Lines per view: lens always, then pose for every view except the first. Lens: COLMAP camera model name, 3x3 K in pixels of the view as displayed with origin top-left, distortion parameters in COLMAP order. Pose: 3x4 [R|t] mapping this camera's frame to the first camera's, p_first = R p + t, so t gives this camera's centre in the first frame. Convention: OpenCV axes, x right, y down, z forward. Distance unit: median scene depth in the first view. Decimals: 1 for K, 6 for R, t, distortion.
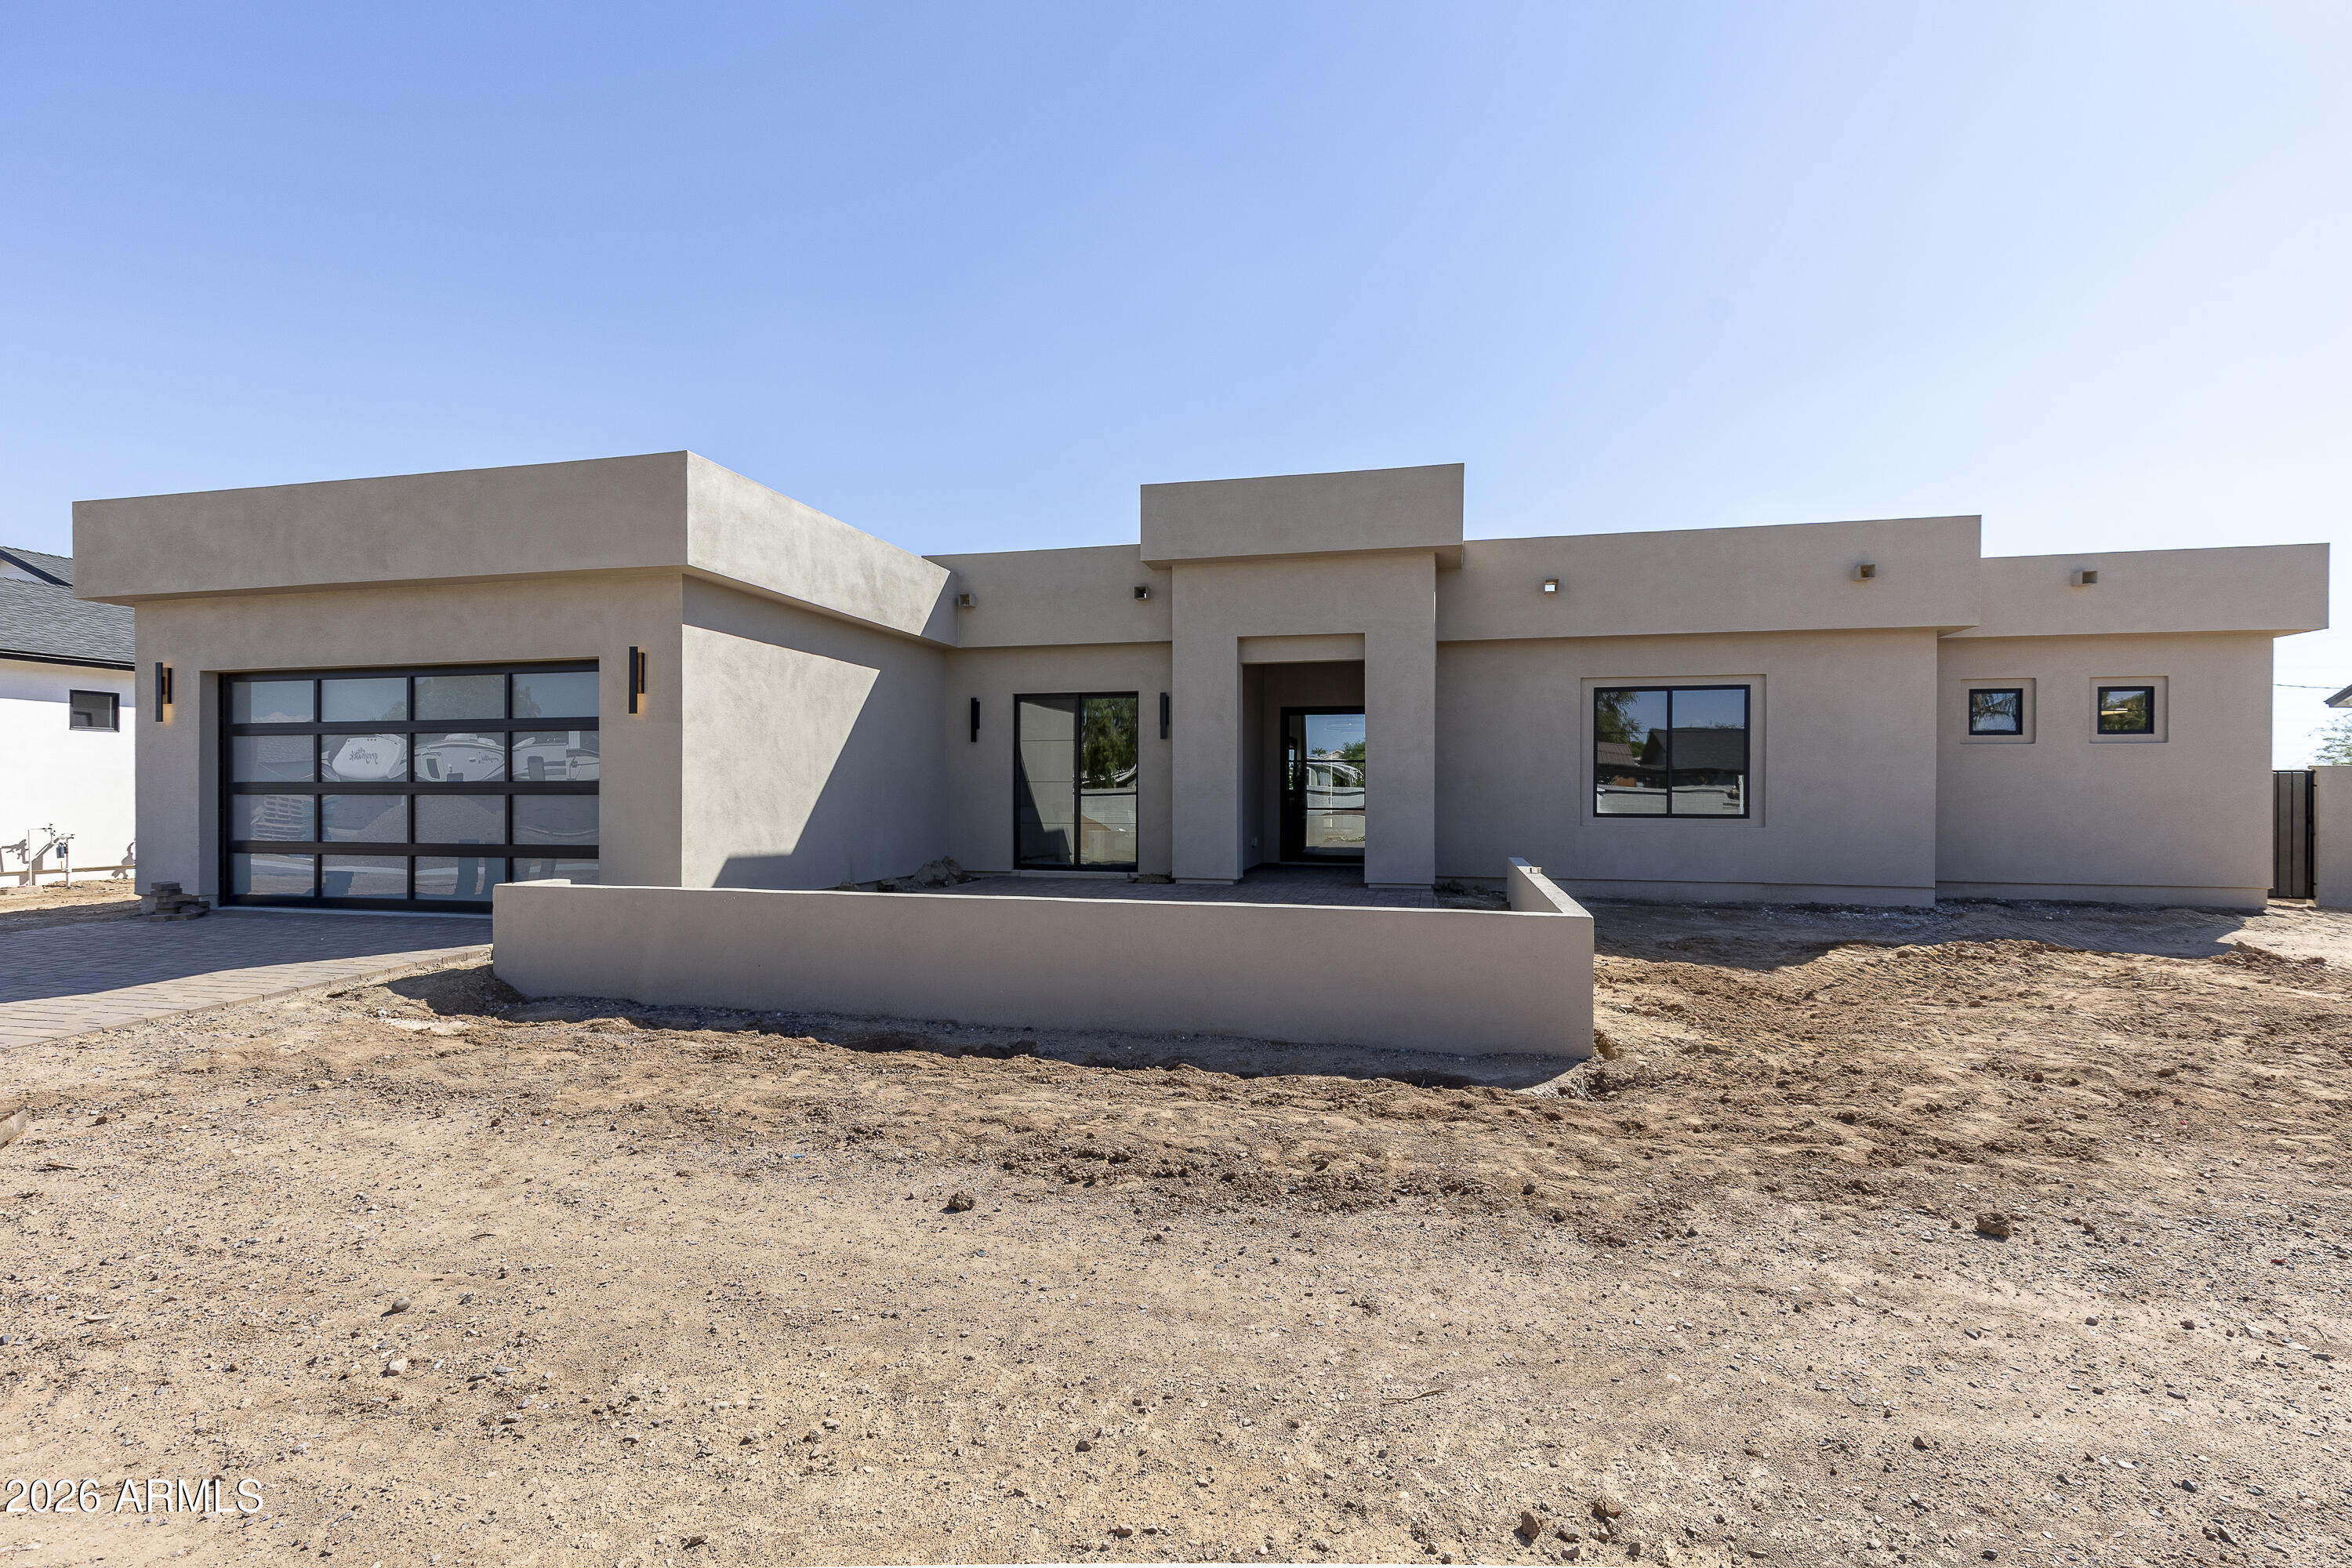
lens RADIAL K [[1063.2, 0, 1176.0], [0, 1063.2, 784.0], [0, 0, 1]] dist [0.006528, -0.000442]
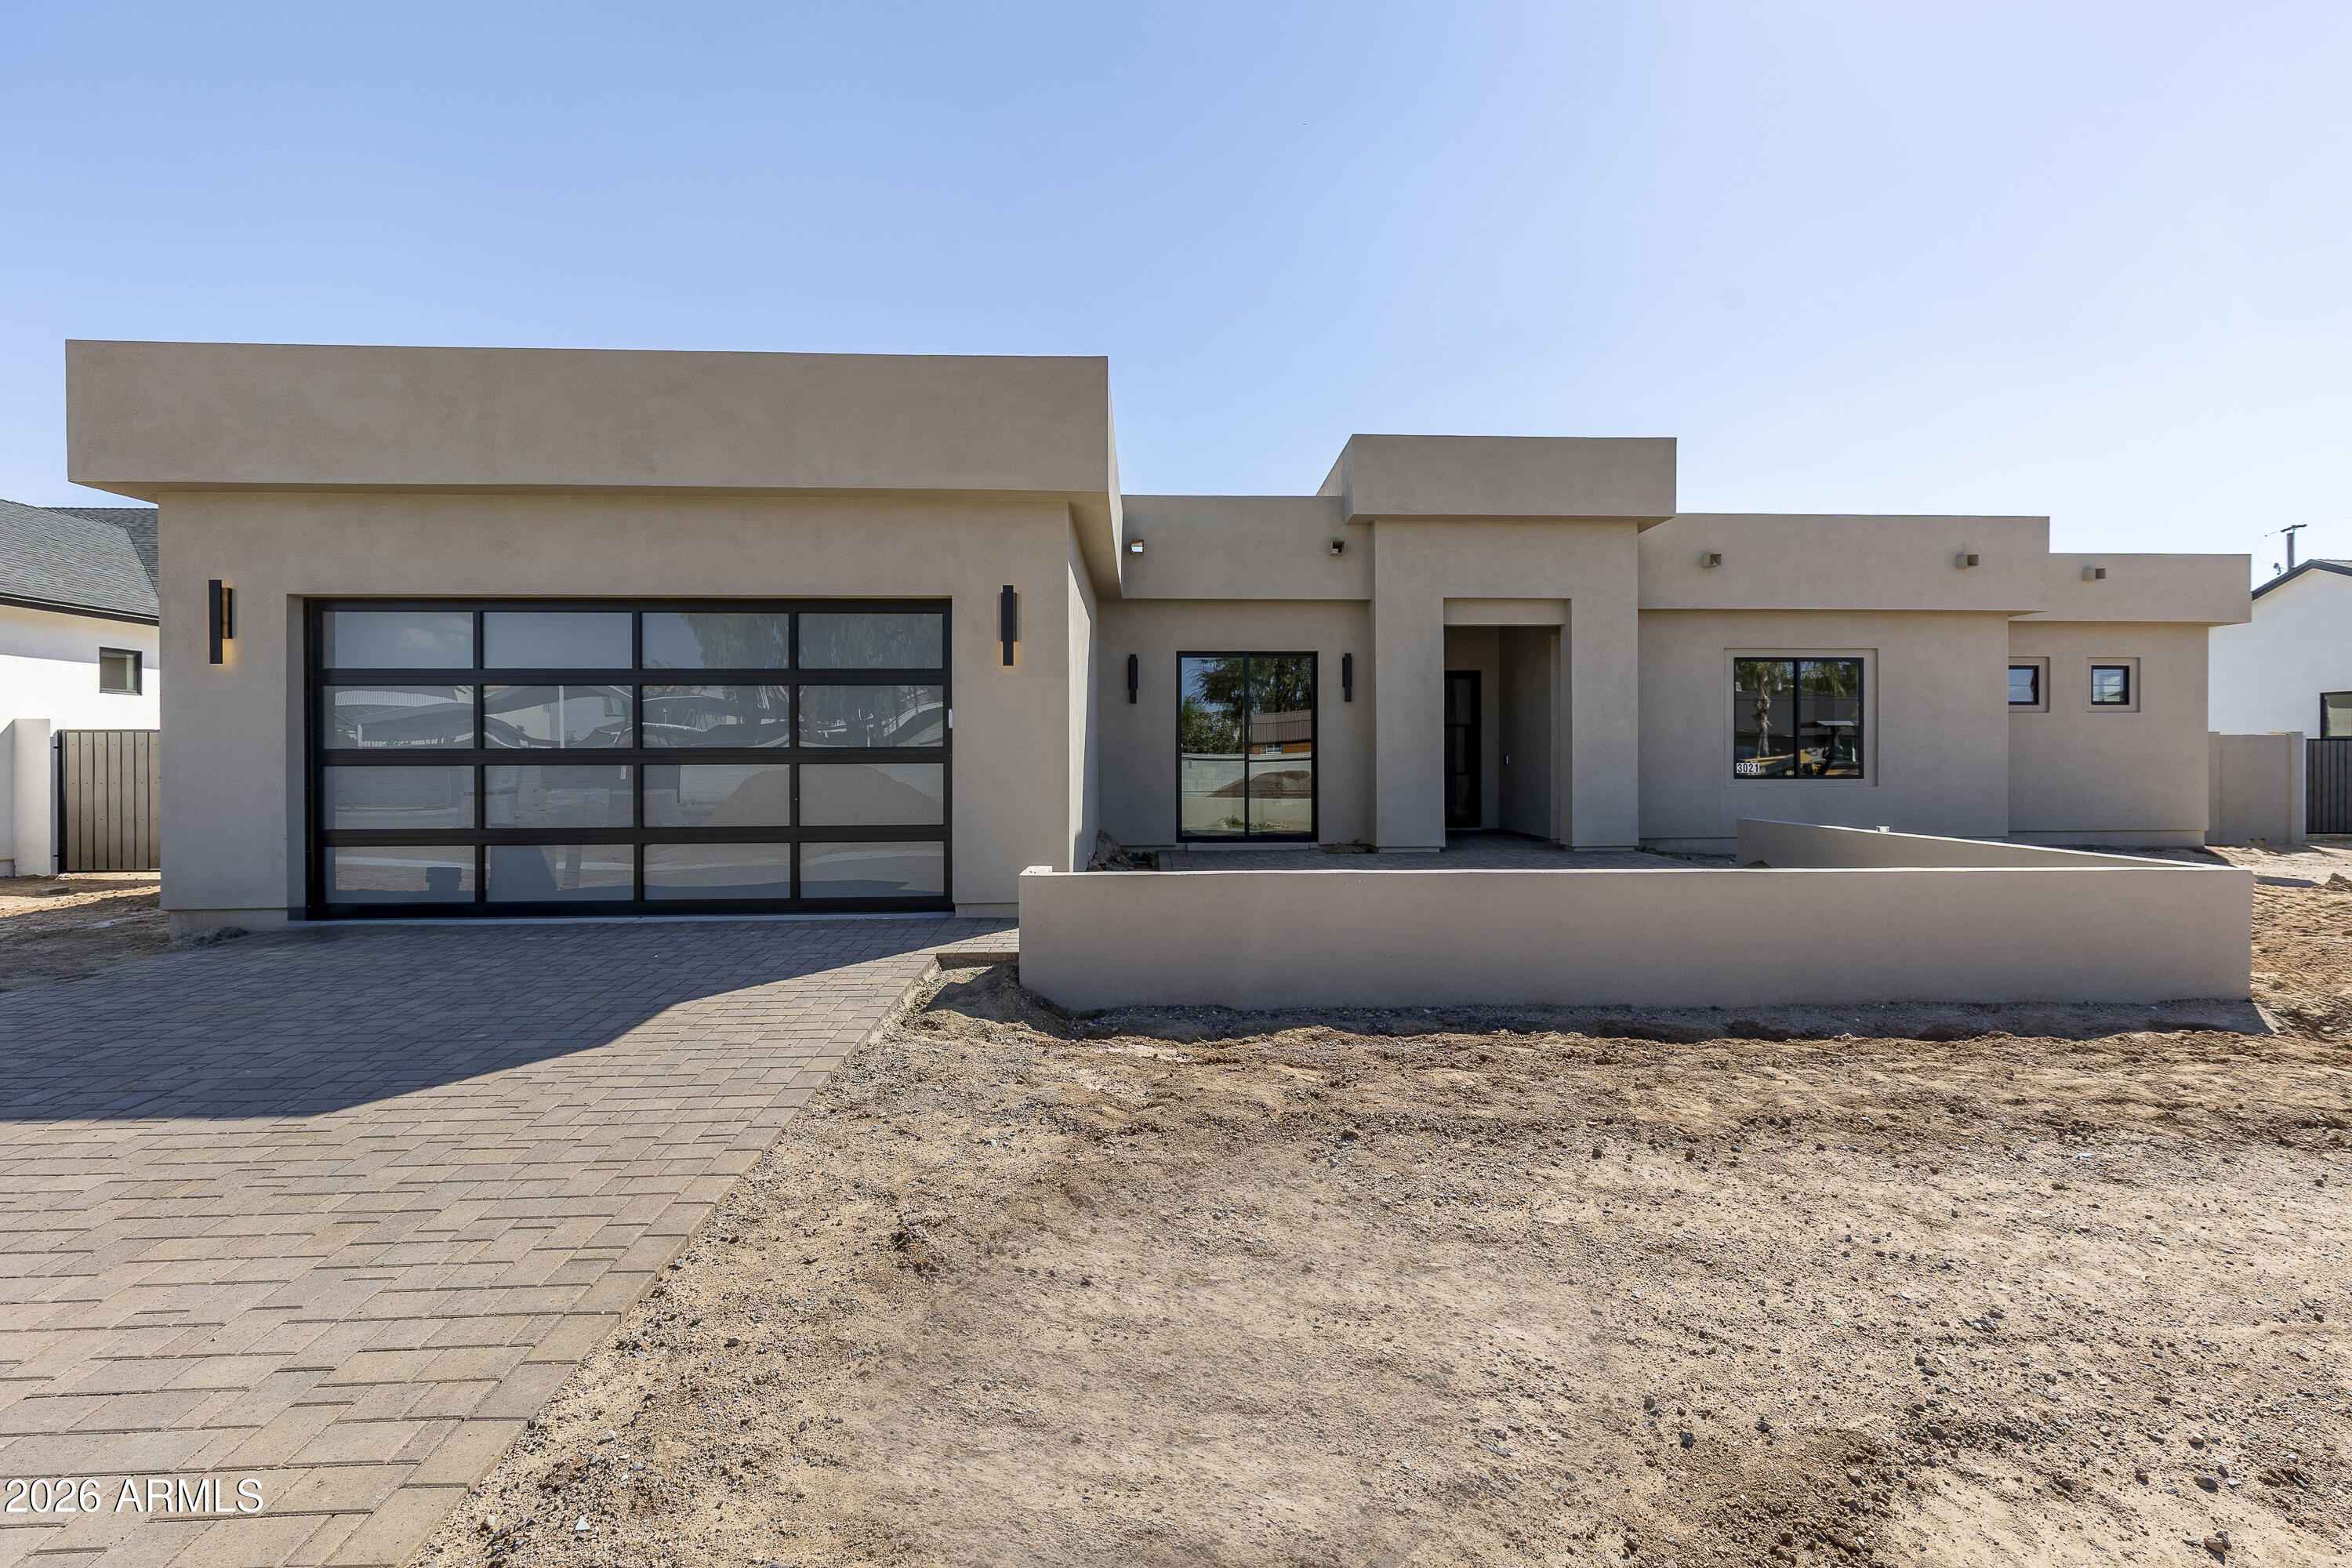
lens RADIAL K [[1092.3, 0, 1175.9], [0, 1092.3, 750.3], [0, 0, 1]] dist [0.007877, -0.000427]
pose [[0.960339, -0.003009, 0.278817, -0.494403], [0.002958, 0.999995, 0.000606, 0.000119], [-0.278818, 0.000242, 0.960344, 0.113685]]
